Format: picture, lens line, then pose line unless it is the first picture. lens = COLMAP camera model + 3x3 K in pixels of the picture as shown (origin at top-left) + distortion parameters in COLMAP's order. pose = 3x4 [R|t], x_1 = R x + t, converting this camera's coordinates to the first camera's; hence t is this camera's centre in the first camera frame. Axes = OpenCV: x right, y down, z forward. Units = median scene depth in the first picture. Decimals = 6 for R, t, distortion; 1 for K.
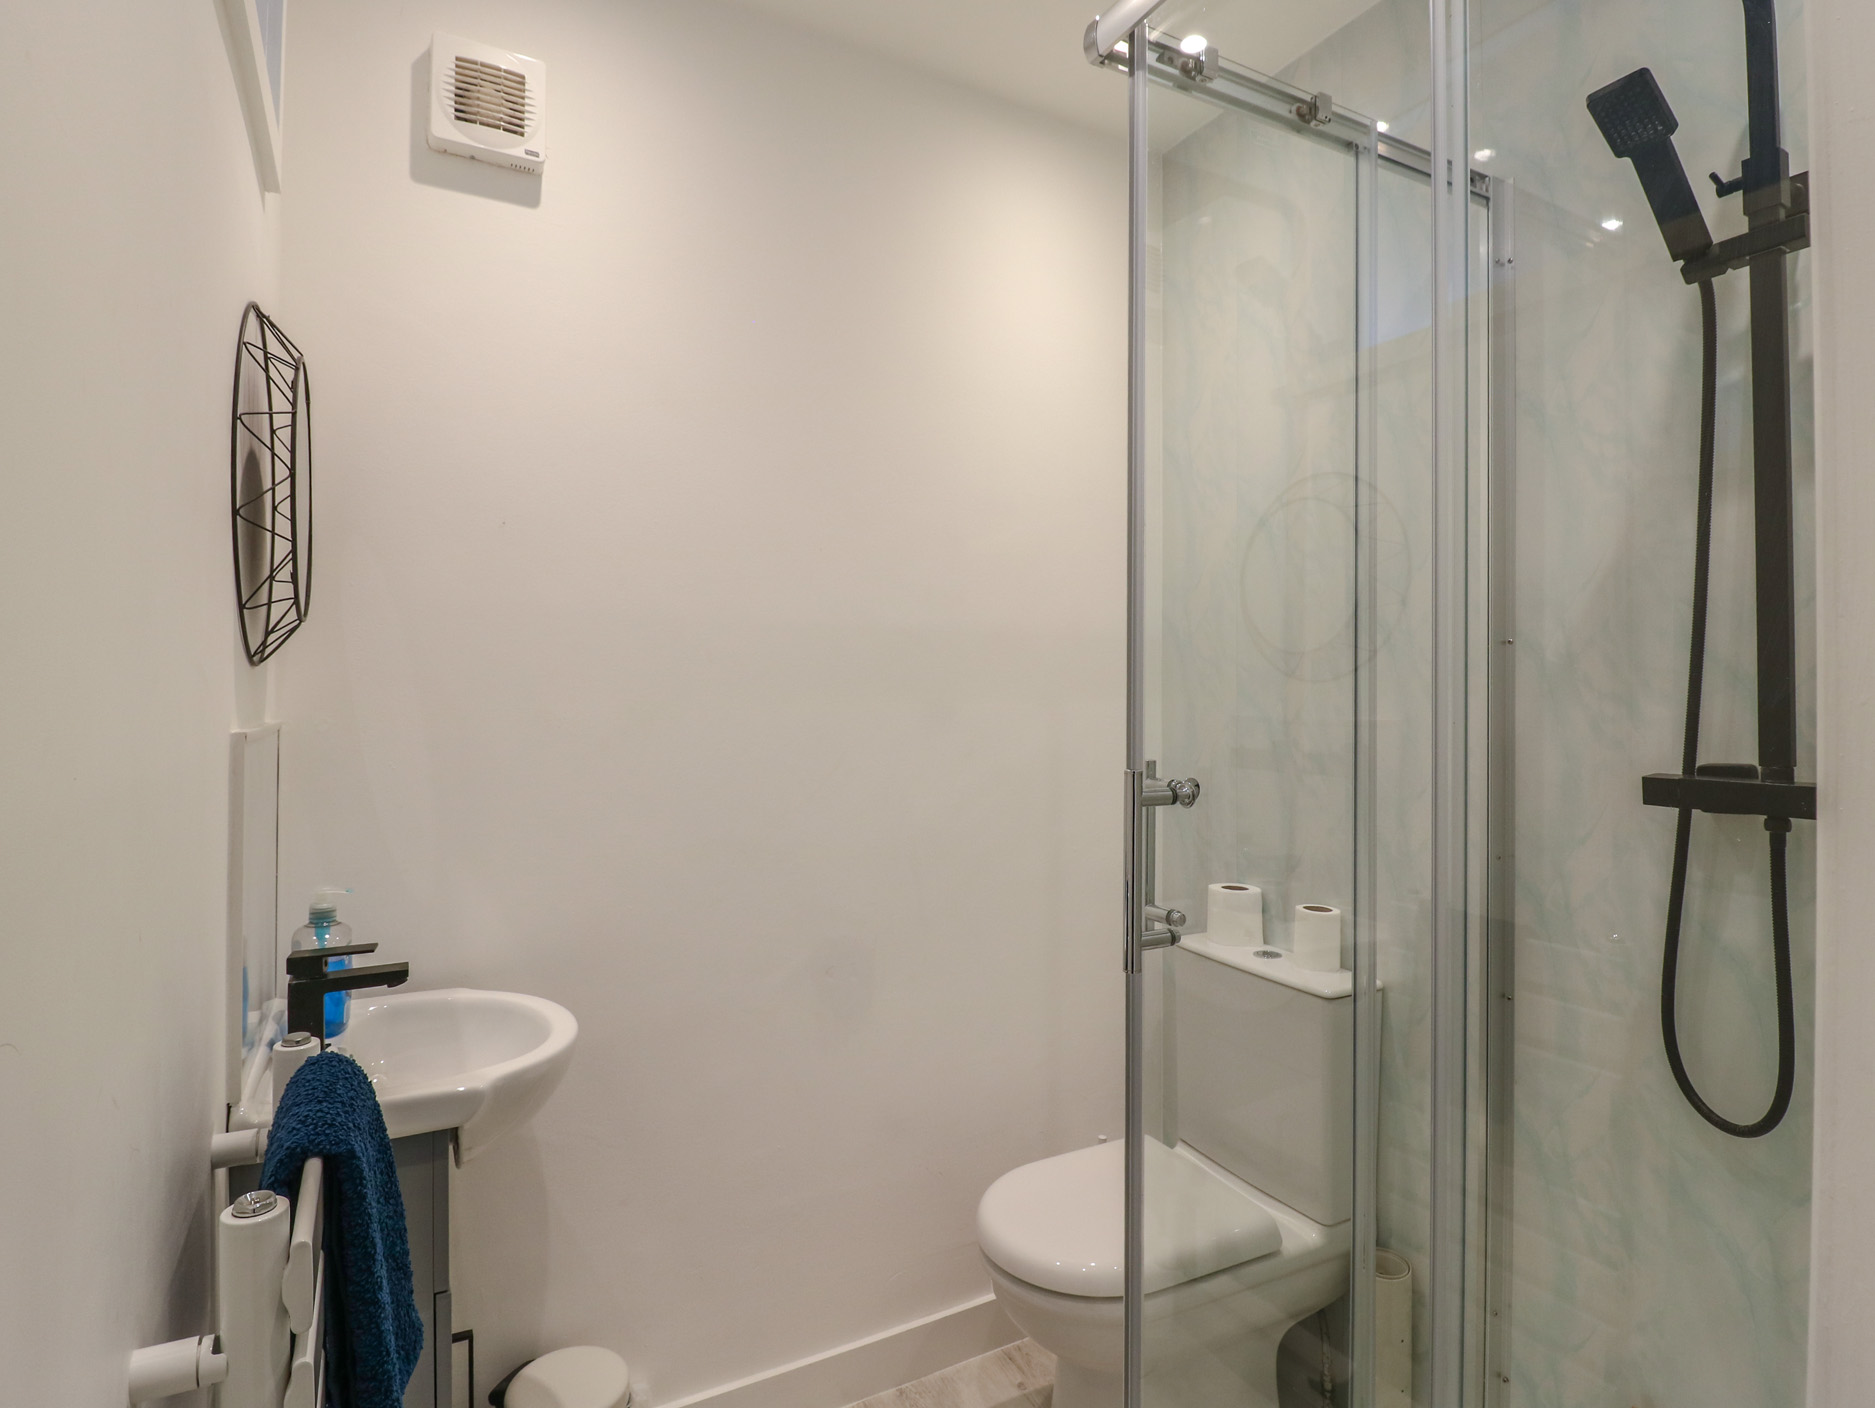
lens RADIAL K [[943.9, 0, 937.5], [0, 943.9, 704.0], [0, 0, 1]] dist [-0.000790, -0.000064]
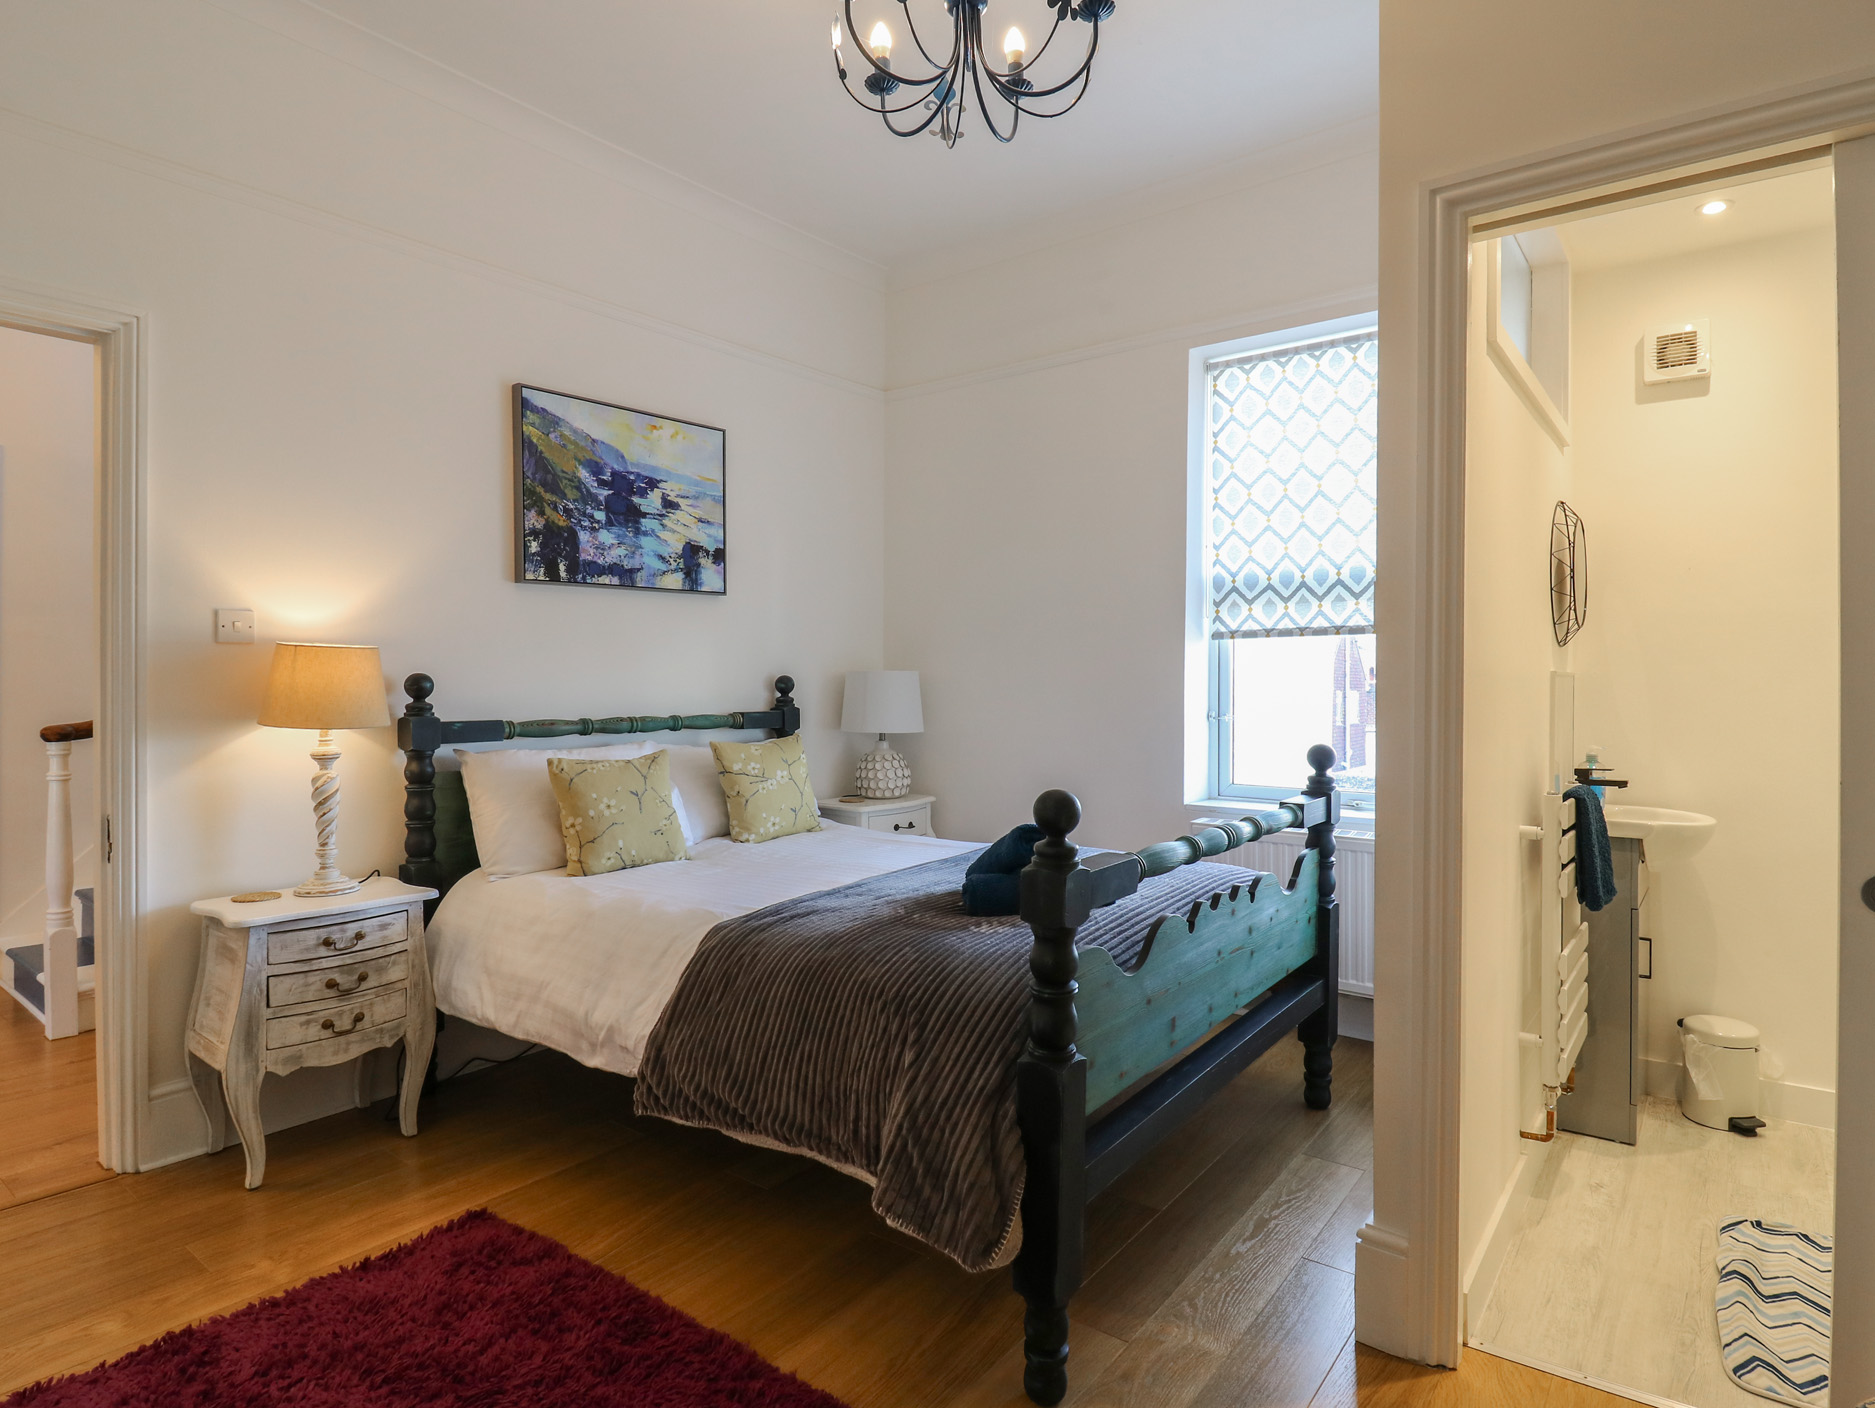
lens RADIAL K [[979.0, 0, 949.4], [0, 979.0, 685.1], [0, 0, 1]] dist [0.007530, -0.017737]
pose [[0.349233, 0.012618, -0.936951, 1.054534], [0.003592, 0.999884, 0.014804, 0.017402], [0.937029, -0.008536, 0.349147, -1.314975]]
